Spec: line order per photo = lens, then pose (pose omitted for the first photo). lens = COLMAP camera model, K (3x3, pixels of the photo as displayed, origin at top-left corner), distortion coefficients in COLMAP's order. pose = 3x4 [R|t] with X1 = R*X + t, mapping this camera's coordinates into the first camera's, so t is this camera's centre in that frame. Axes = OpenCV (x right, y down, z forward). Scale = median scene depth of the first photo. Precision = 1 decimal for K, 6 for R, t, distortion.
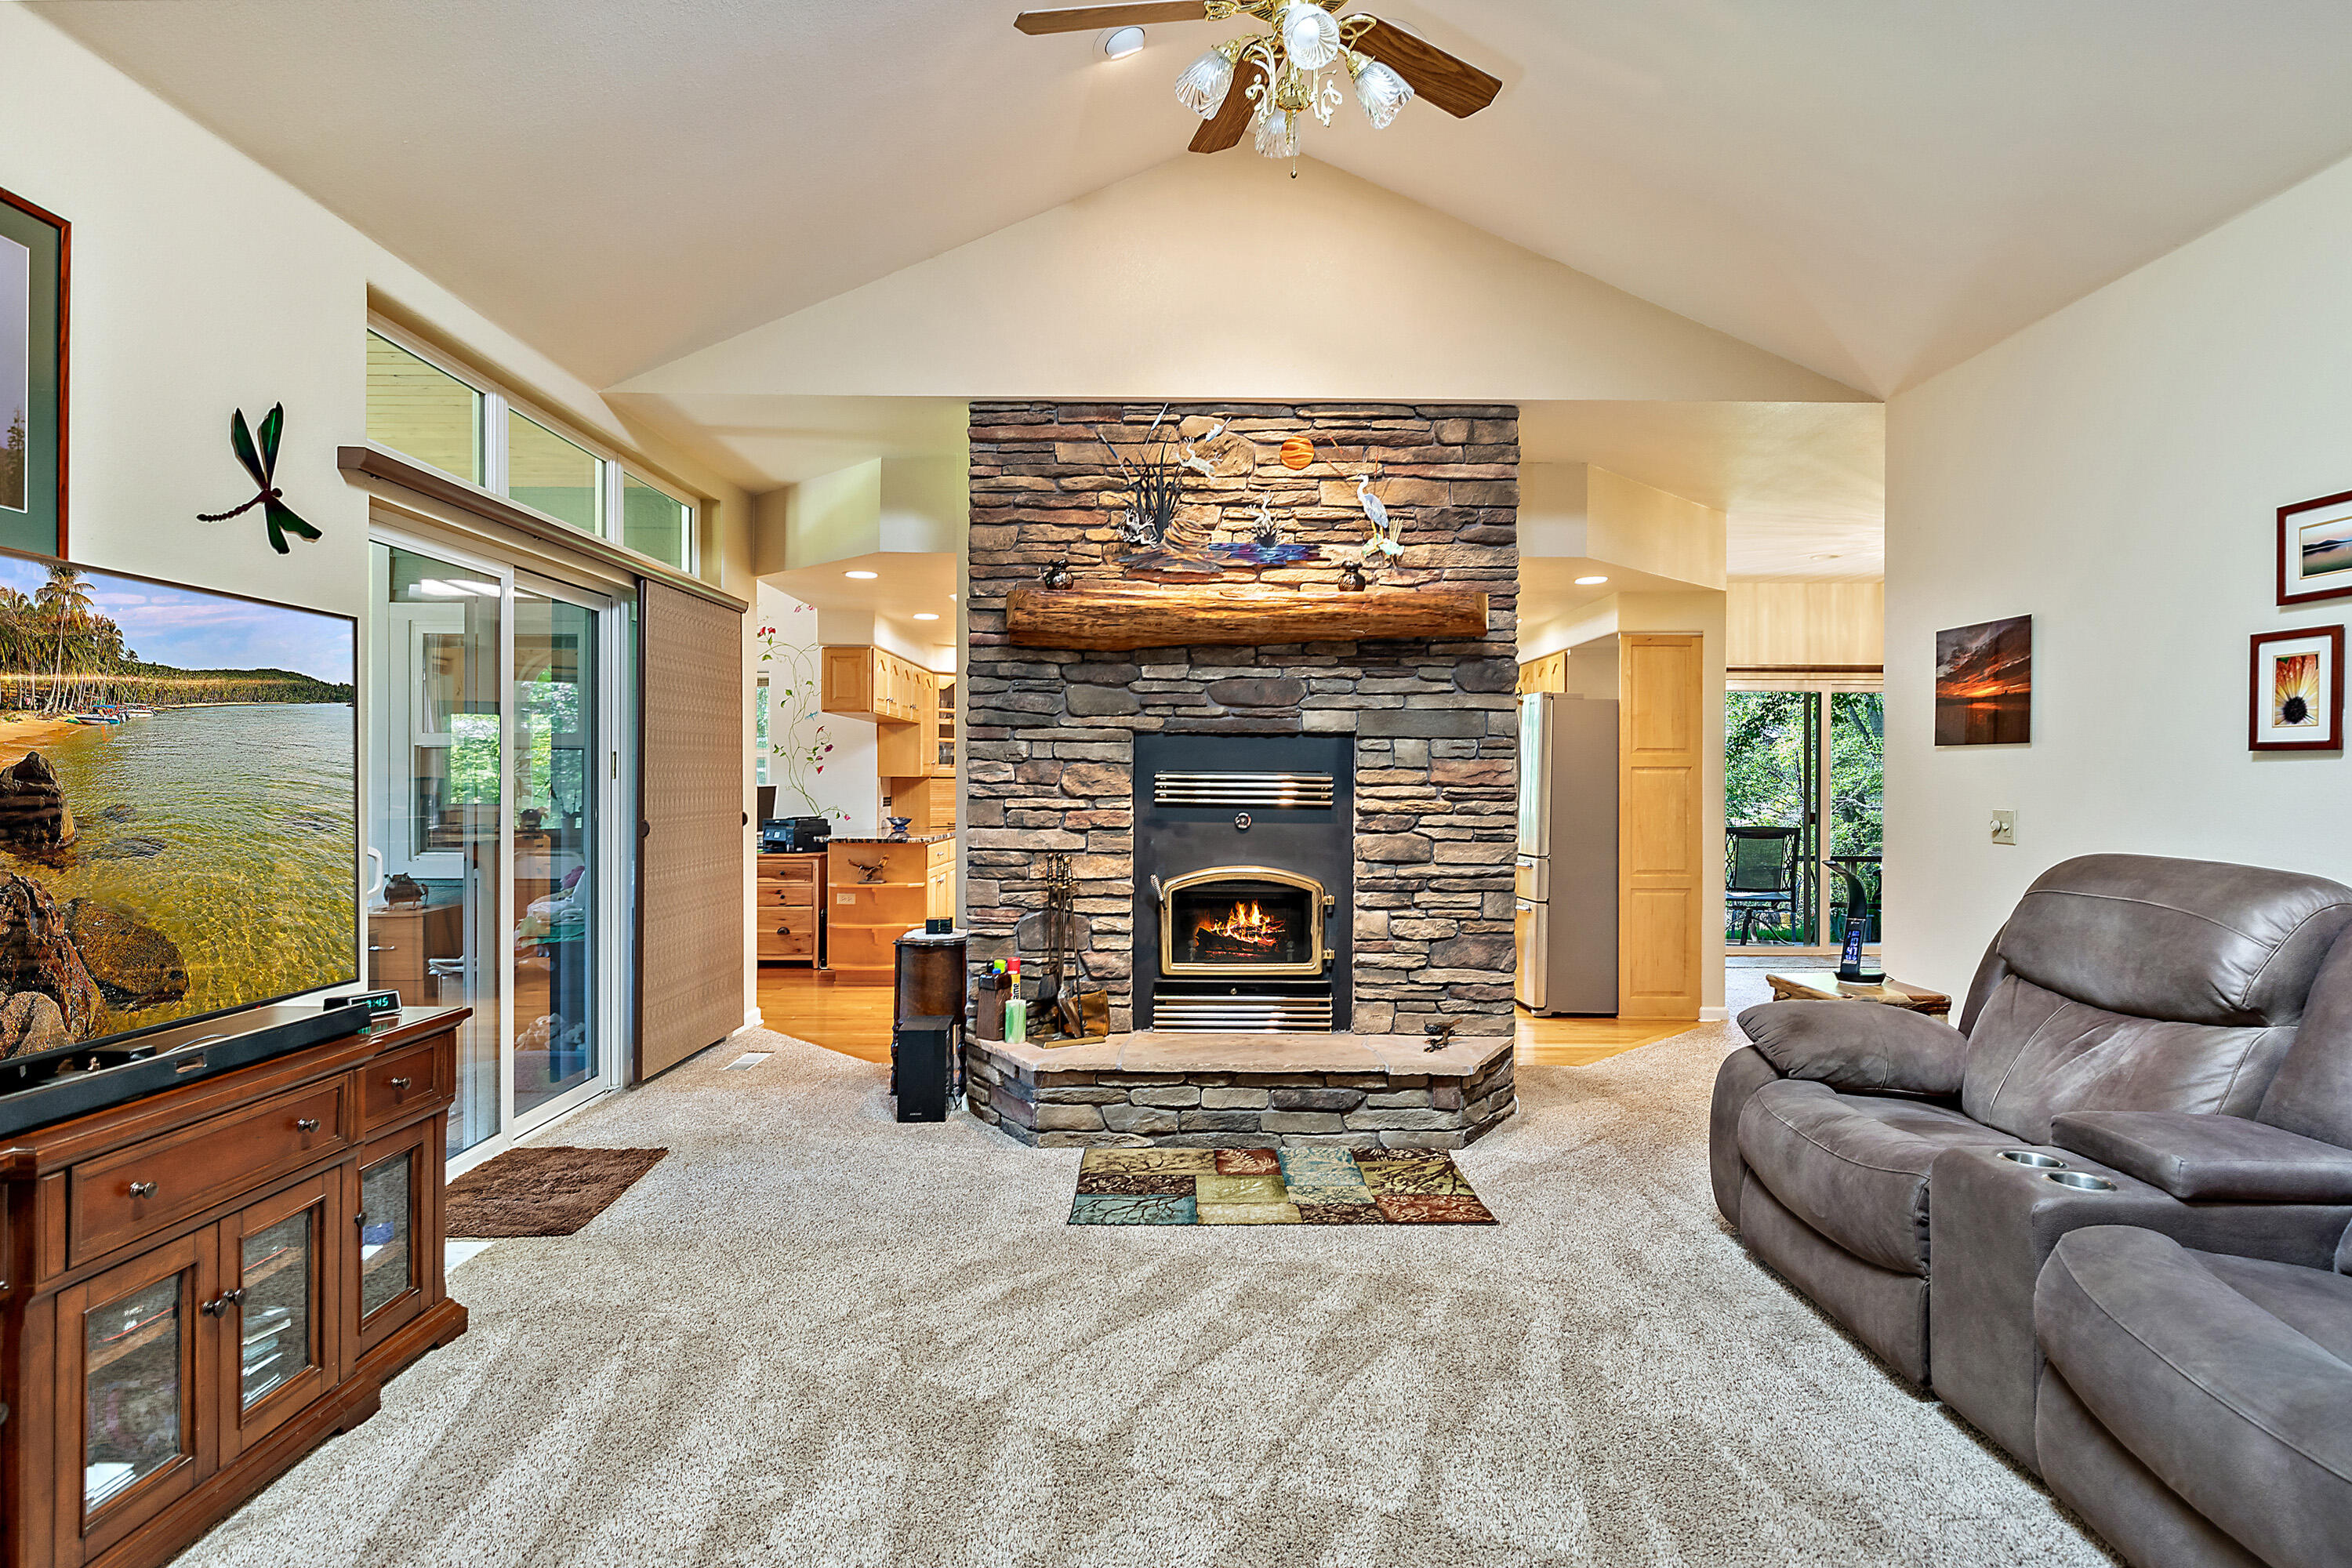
lens RADIAL K [[1288.7, 0, 1176.0], [0, 1288.7, 784.0], [0, 0, 1]] dist [0.004521, 0.000337]
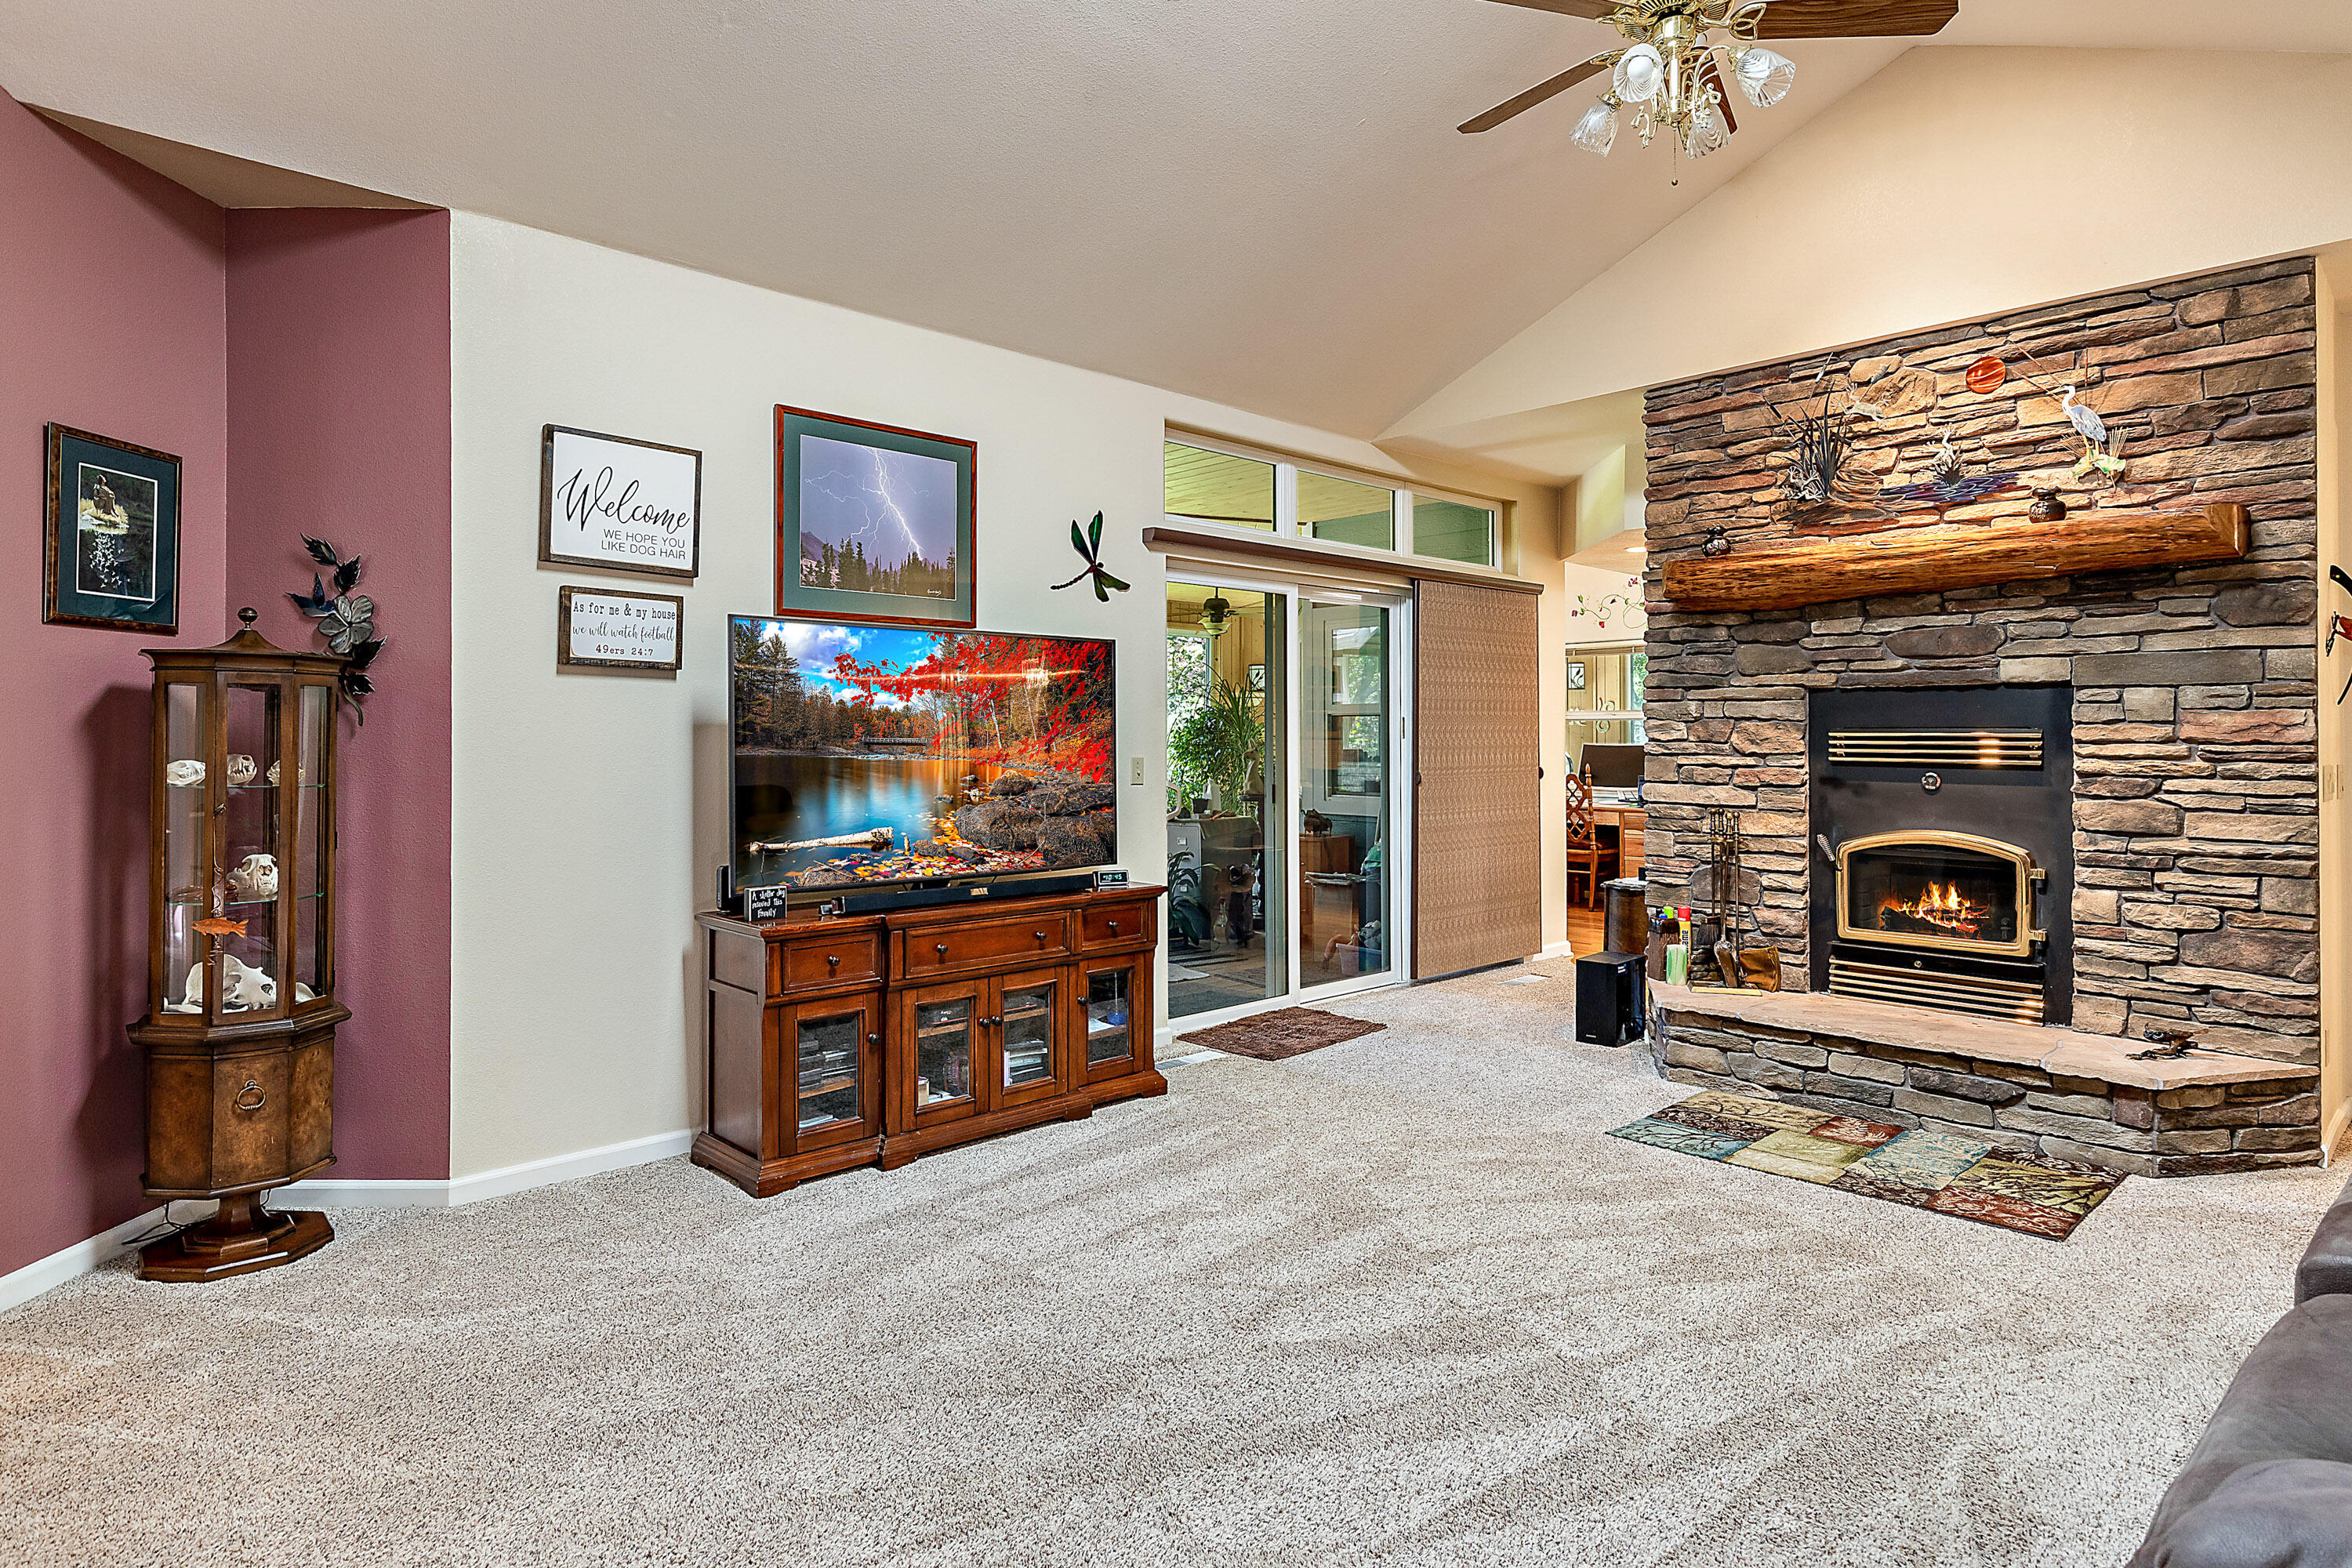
lens RADIAL K [[1297.8, 0, 1177.3], [0, 1297.8, 735.8], [0, 0, 1]] dist [0.000037, 0.000009]
pose [[0.681331, -0.005814, -0.731953, 0.370777], [0.000708, 0.999973, -0.007283, 0.002322], [0.731975, 0.004444, 0.681317, -0.033416]]
